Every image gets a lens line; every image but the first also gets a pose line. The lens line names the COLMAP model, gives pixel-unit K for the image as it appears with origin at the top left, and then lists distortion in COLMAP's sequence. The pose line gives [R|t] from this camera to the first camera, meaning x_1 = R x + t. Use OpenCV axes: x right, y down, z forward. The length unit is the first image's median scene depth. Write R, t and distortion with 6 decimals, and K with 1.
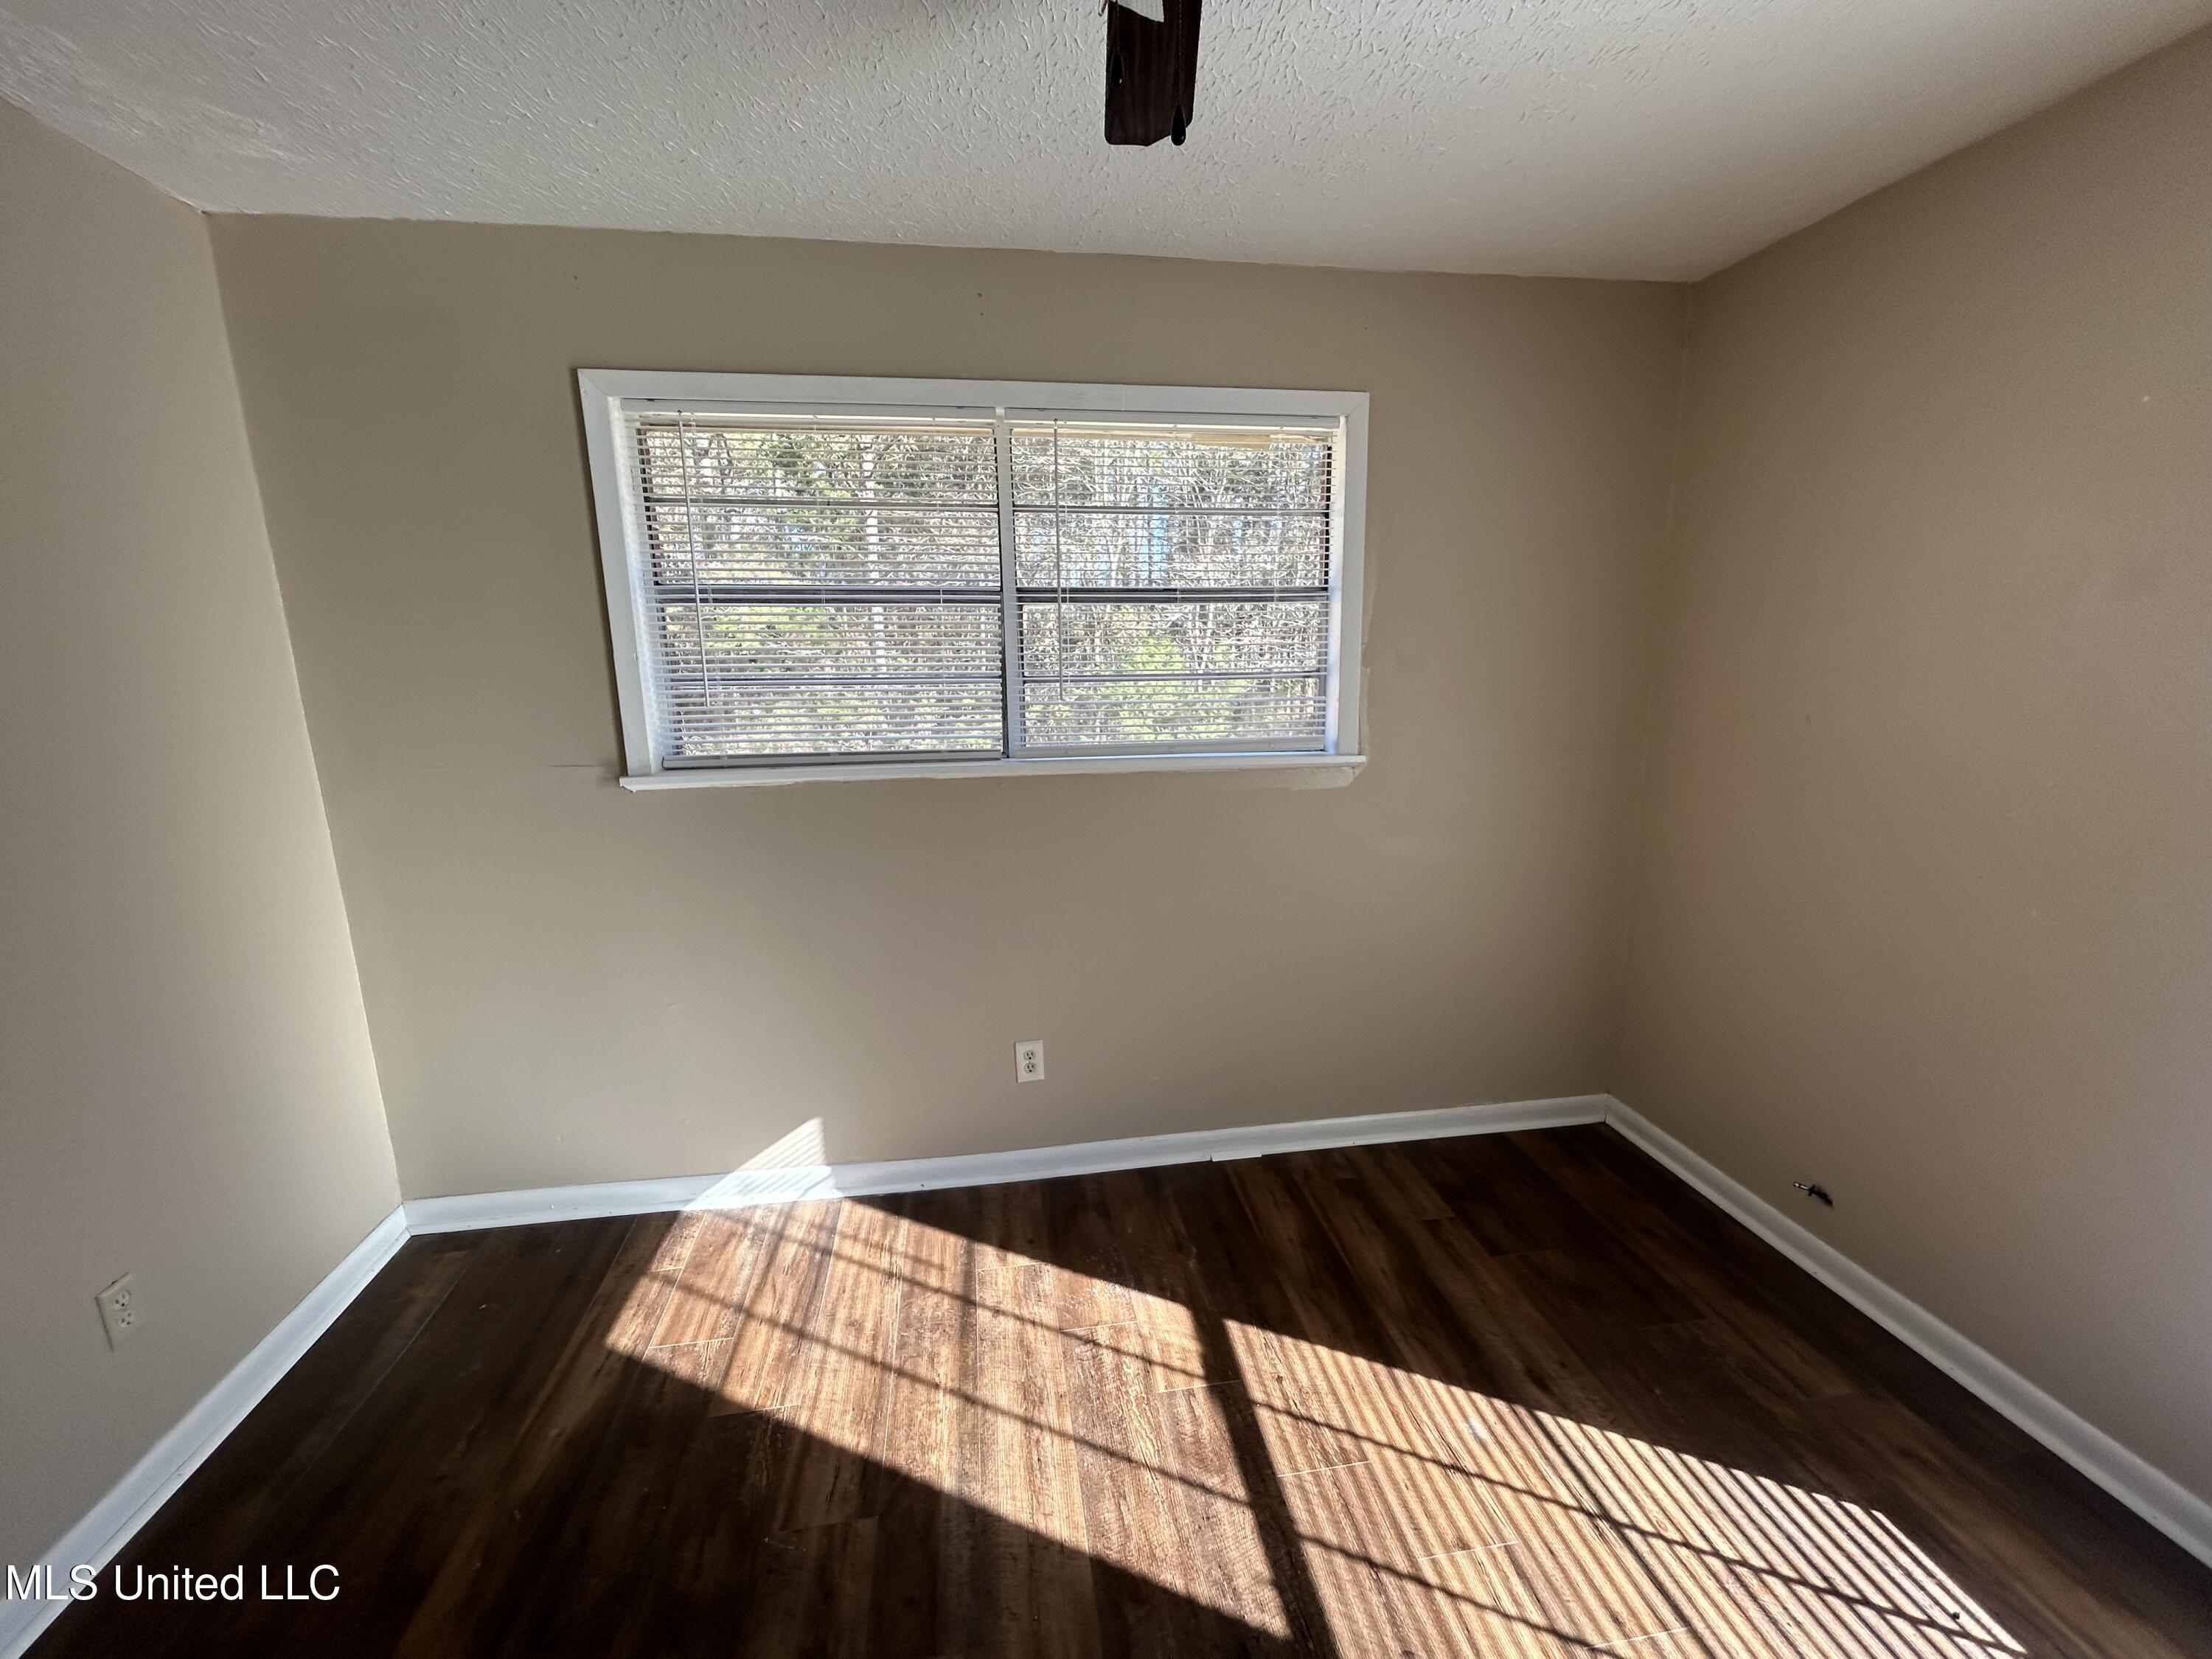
lens RADIAL K [[892.7, 0, 1118.5], [0, 892.7, 826.0], [0, 0, 1]] dist [-0.004065, 0.000609]
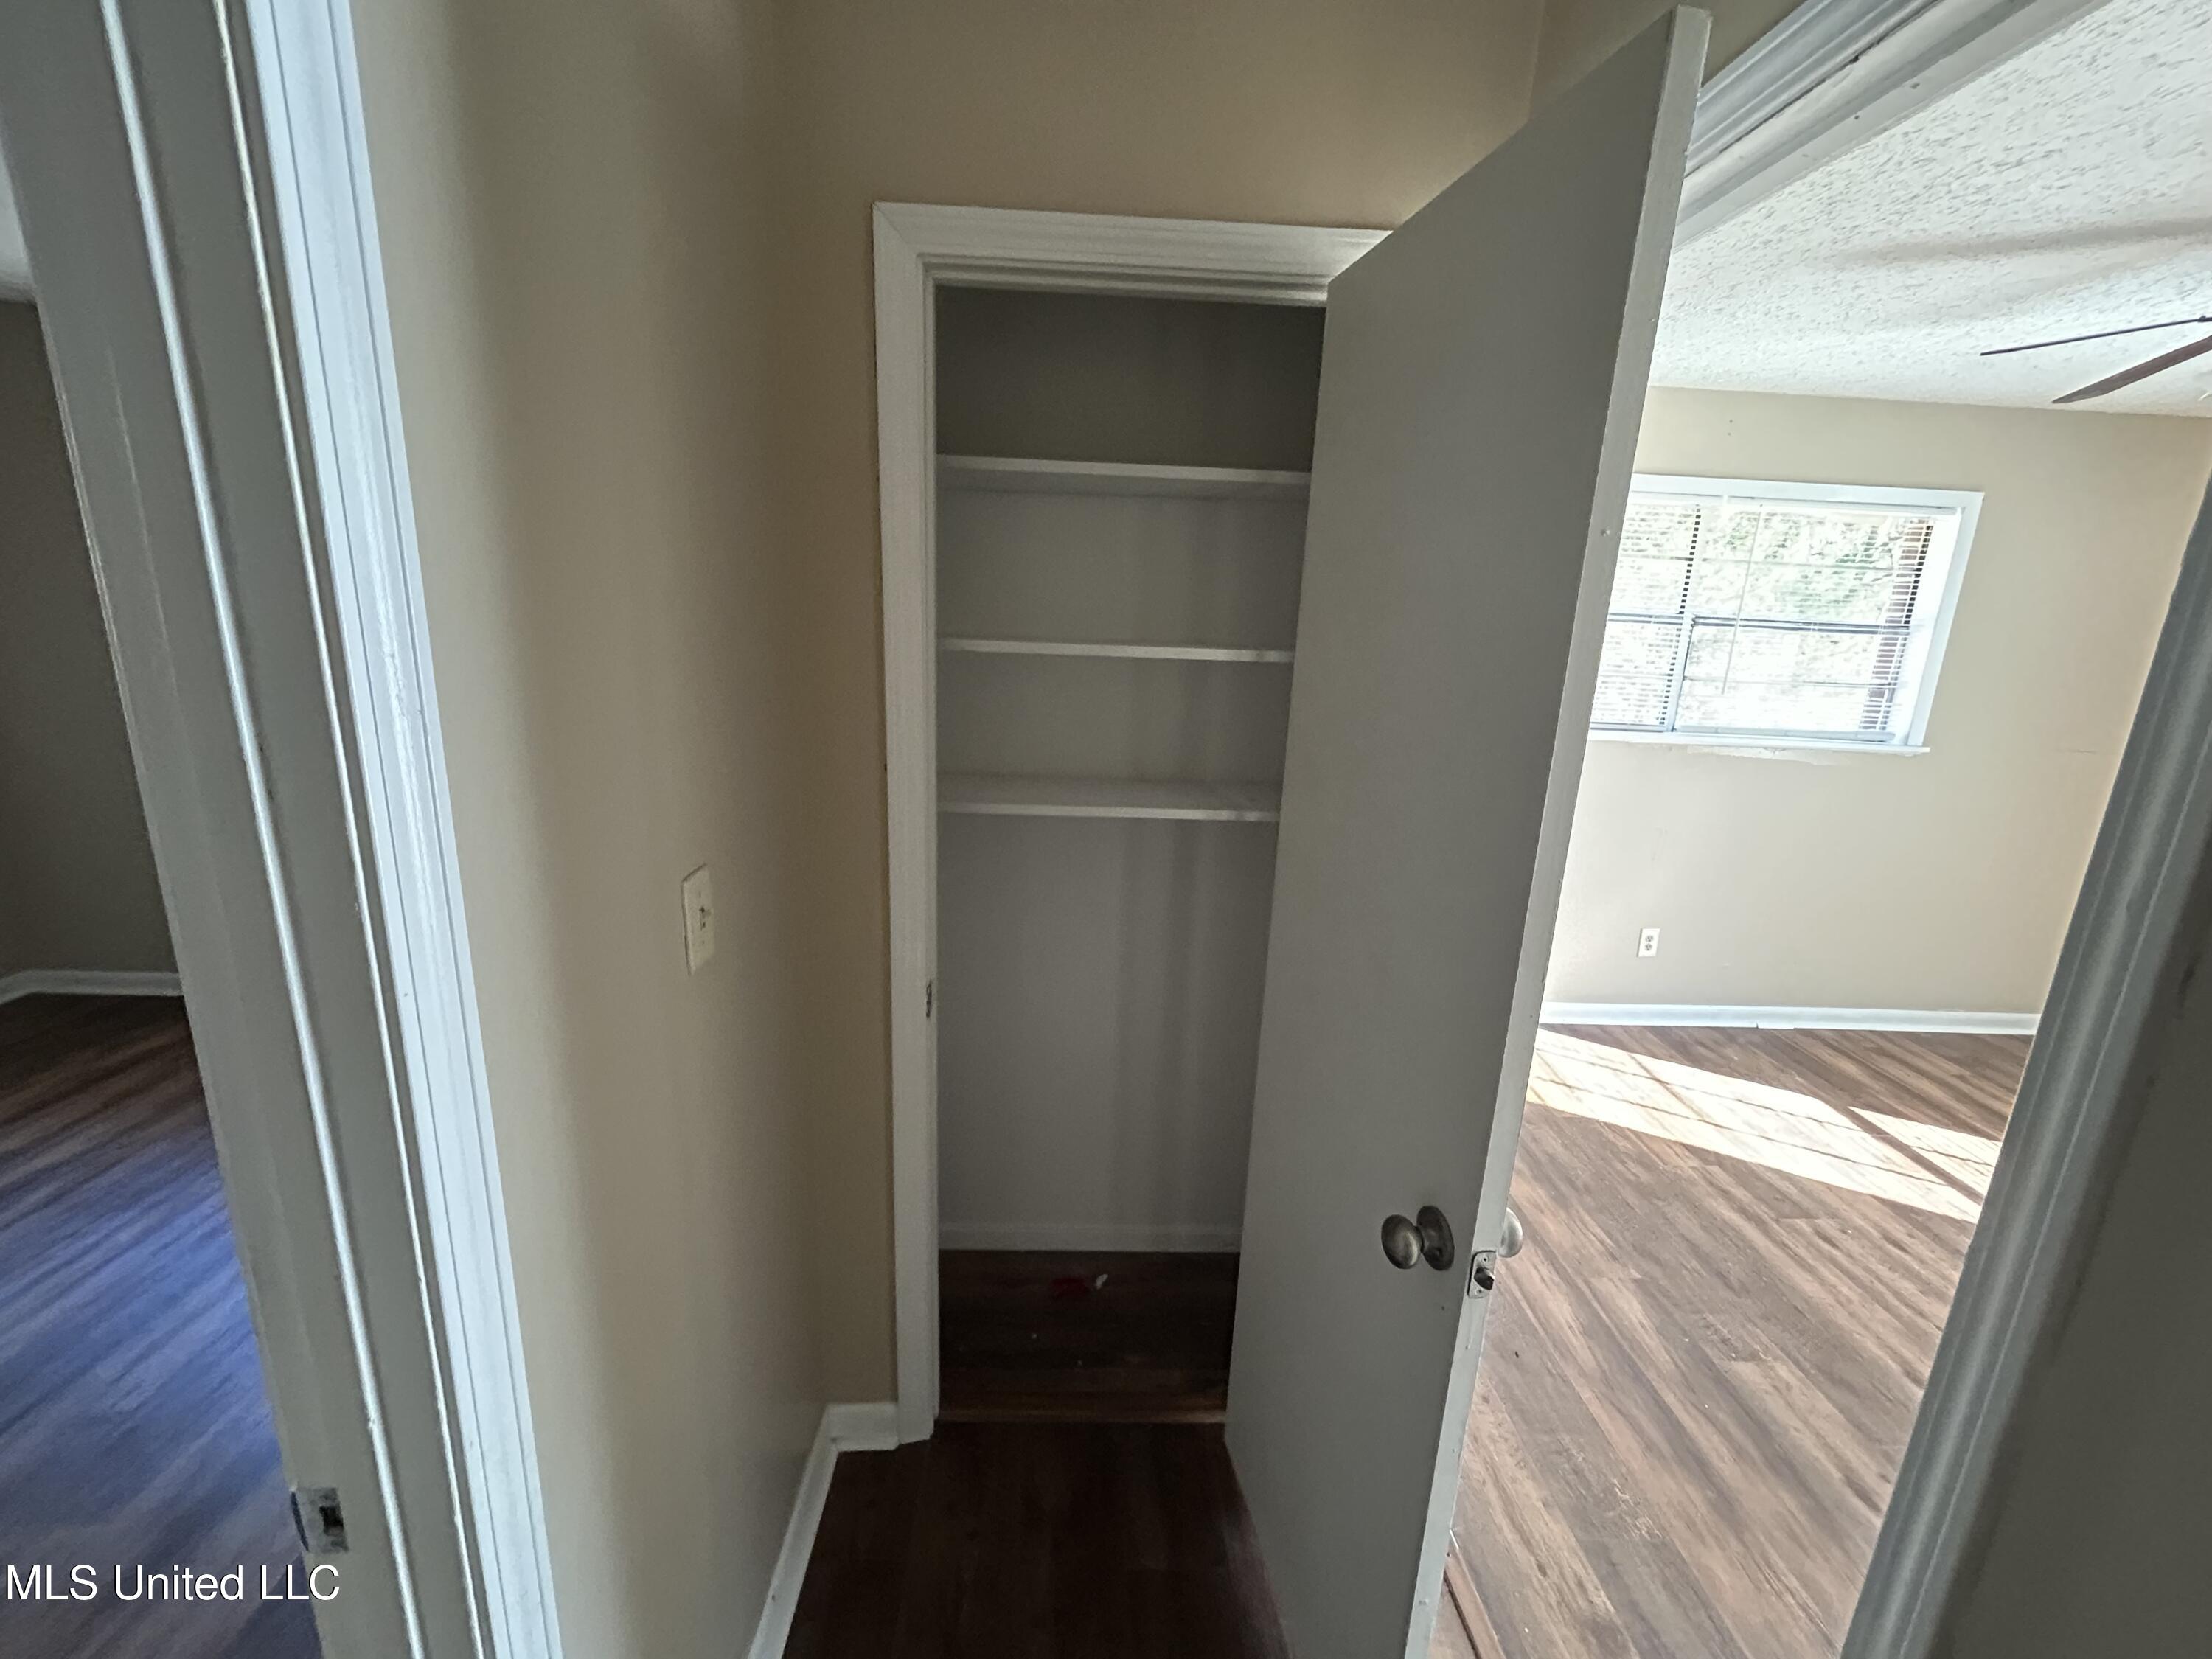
lens RADIAL K [[892.7, 0, 1105.0], [0, 892.7, 825.0], [0, 0, 1]] dist [-0.004065, 0.000609]
pose [[0.990421, 0.081382, -0.111553, -0.863794], [-0.077715, 0.996295, 0.036839, 0.093408], [0.114138, -0.027817, 0.993075, -0.554793]]
